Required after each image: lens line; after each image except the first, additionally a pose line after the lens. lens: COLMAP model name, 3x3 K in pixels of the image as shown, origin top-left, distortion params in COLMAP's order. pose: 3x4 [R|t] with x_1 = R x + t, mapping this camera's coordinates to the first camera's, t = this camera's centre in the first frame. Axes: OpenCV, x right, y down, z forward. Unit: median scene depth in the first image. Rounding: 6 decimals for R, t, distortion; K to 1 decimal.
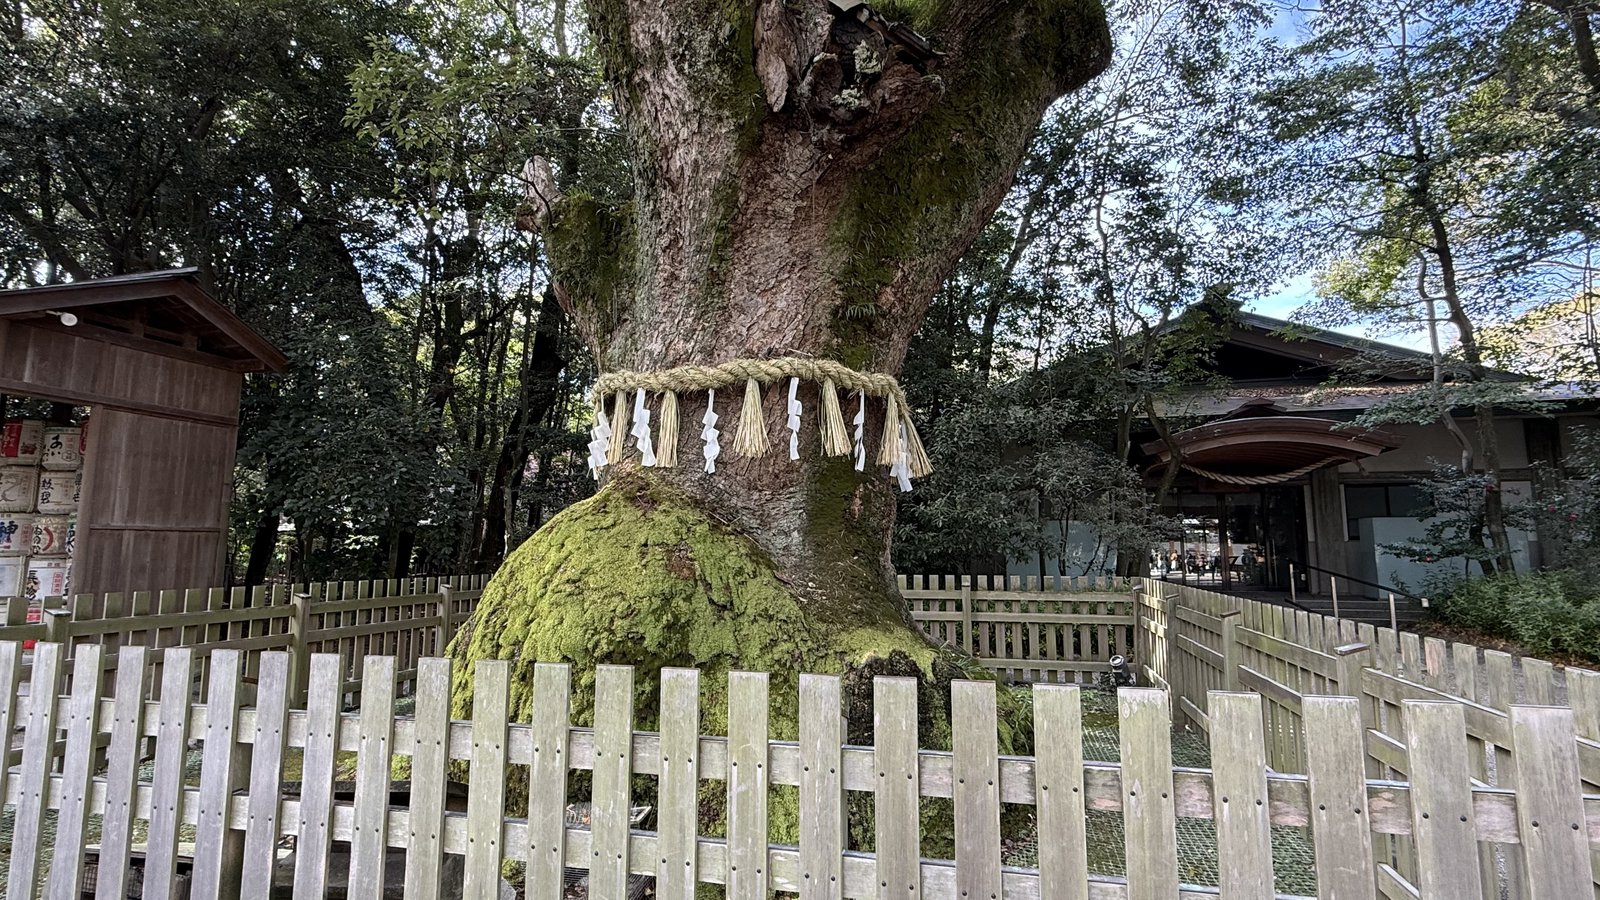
lens RADIAL K [[785.7, 0, 799.5], [0, 785.7, 452.6], [0, 0, 1]] dist [-0.003949, -0.000701]
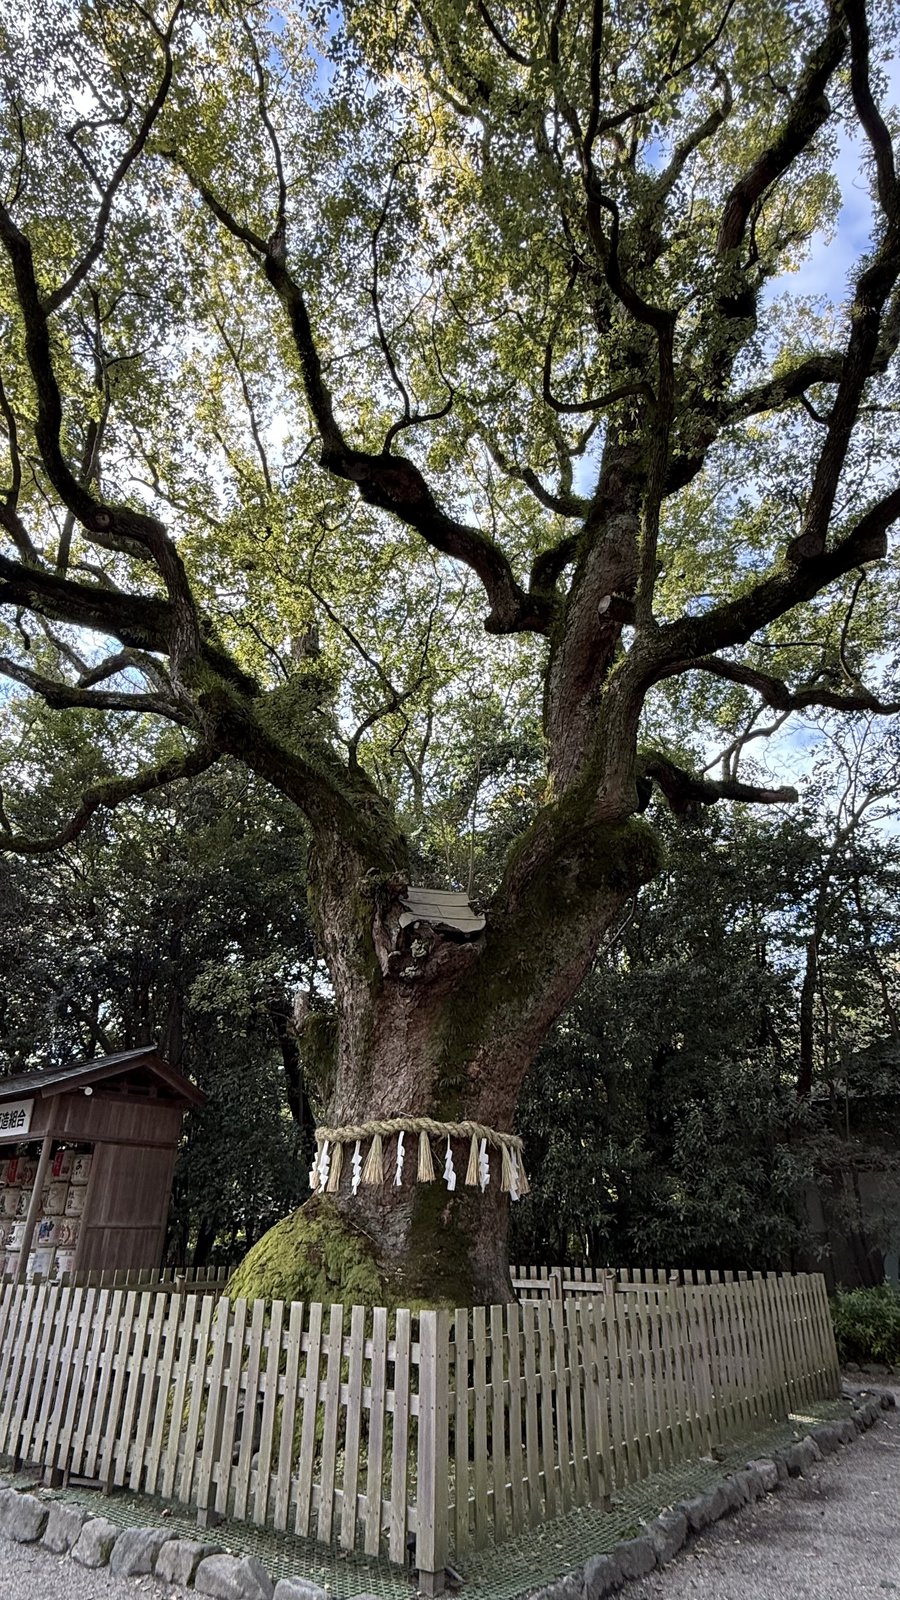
lens RADIAL K [[851.4, 0, 453.4], [0, 851.4, 799.9], [0, 0, 1]] dist [-0.000768, 0.000145]
pose [[0.919047, -0.178840, -0.351239, 0.852206], [0.046355, 0.933994, -0.354270, -0.106230], [0.391413, 0.309309, 0.866674, -0.745542]]
